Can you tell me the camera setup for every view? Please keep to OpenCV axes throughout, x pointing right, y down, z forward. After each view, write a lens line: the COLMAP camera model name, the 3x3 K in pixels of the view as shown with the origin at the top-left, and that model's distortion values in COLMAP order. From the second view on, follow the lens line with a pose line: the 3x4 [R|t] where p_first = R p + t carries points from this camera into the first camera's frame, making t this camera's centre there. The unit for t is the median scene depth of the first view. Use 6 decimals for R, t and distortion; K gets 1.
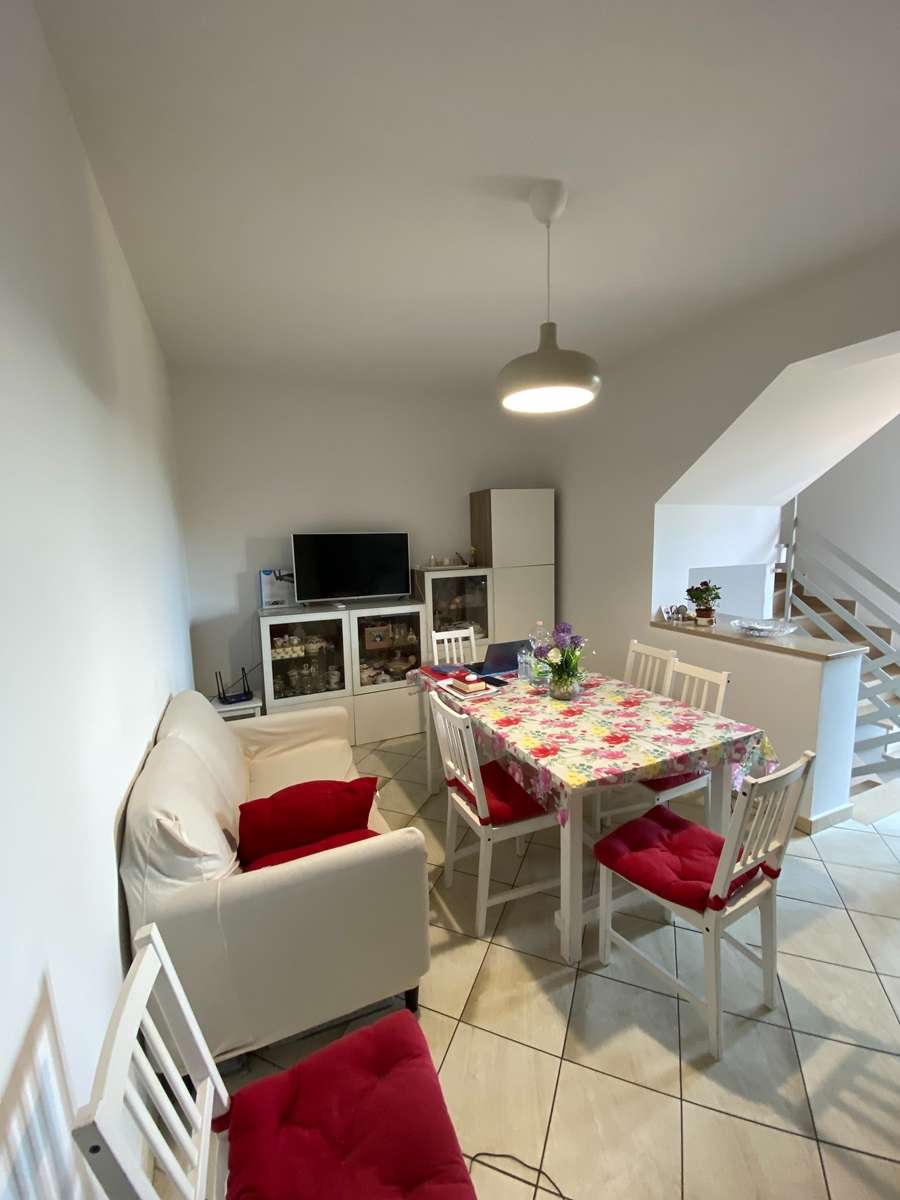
lens RADIAL K [[484.3, 0, 448.5], [0, 484.3, 597.4], [0, 0, 1]] dist [0.000802, -0.010047]
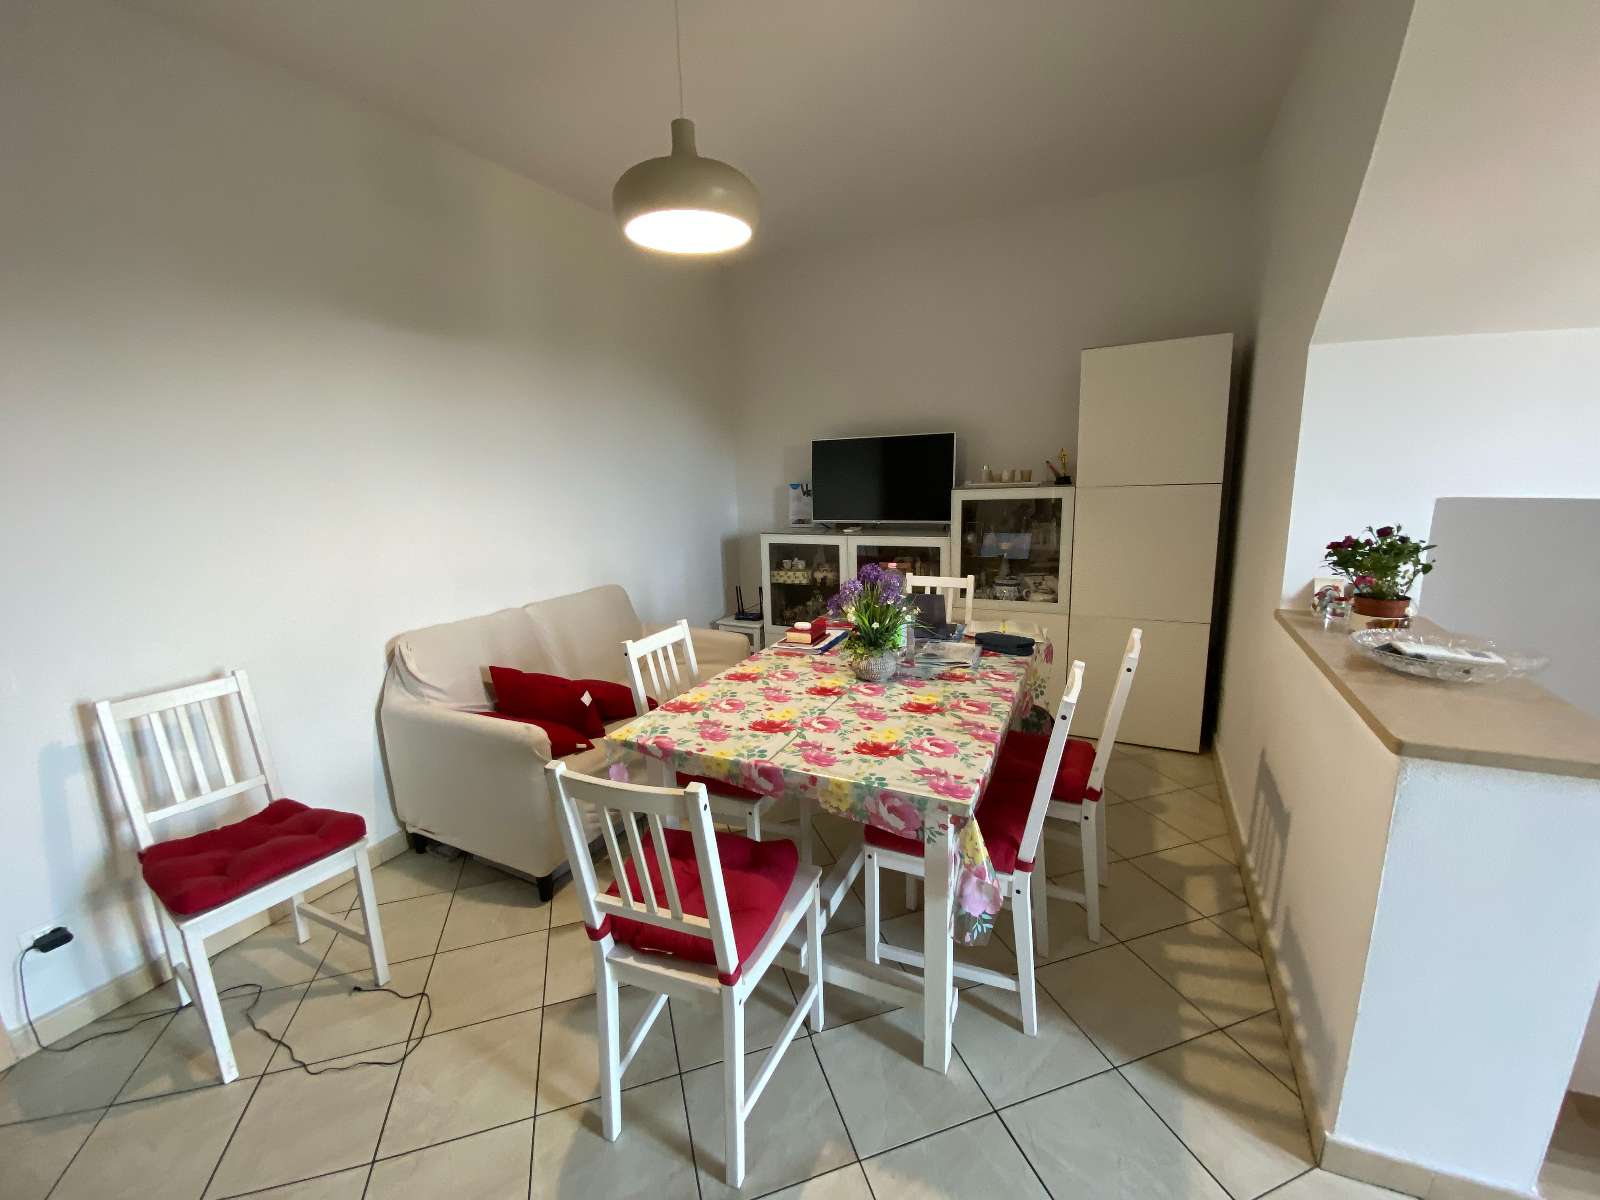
lens RADIAL K [[645.8, 0, 795.4], [0, 645.8, 603.2], [0, 0, 1]] dist [0.000802, -0.010047]
pose [[0.636845, 0.156651, -0.754910, 0.767314], [-0.073152, 0.987001, 0.143100, -0.012344], [0.767514, -0.035909, 0.640026, 0.328896]]
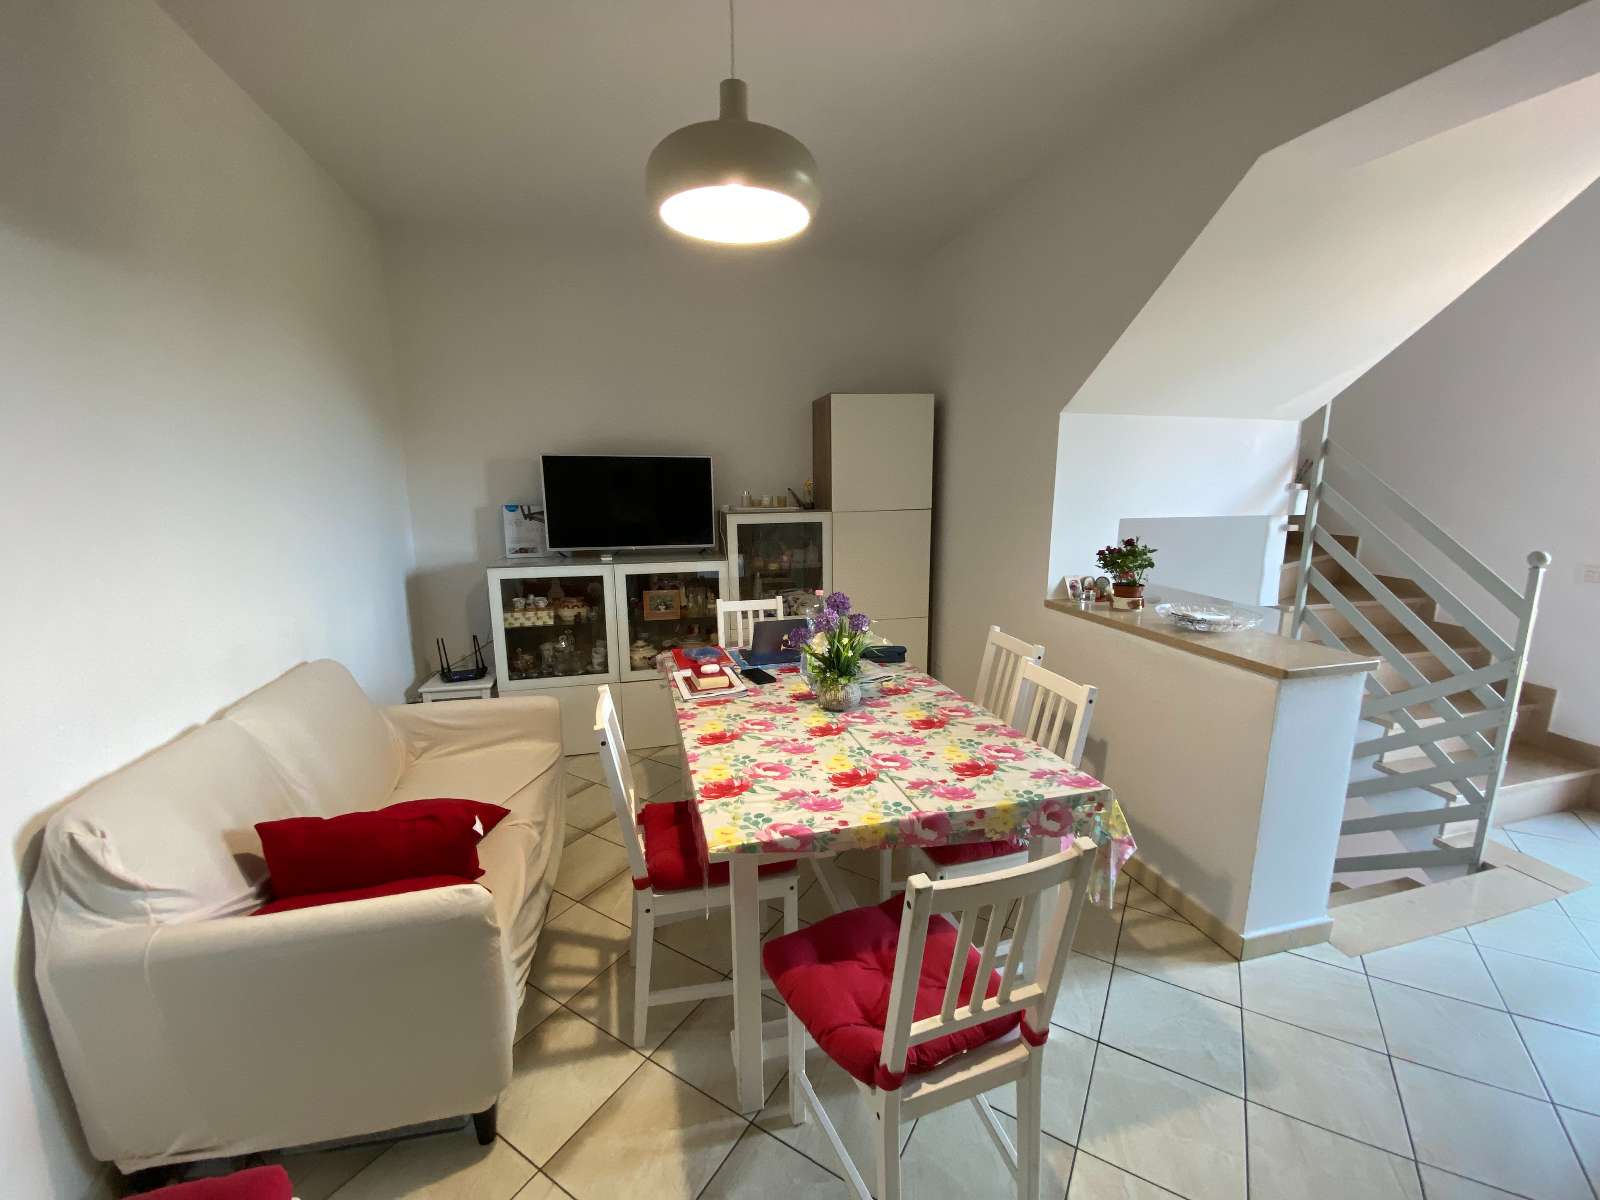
lens RADIAL K [[645.8, 0, 797.5], [0, 645.8, 598.8], [0, 0, 1]] dist [0.000802, -0.010047]
pose [[0.986696, 0.047928, -0.155354, 0.292011], [-0.038190, 0.997149, 0.065073, 0.006694], [0.158030, -0.058275, 0.985713, 0.135006]]
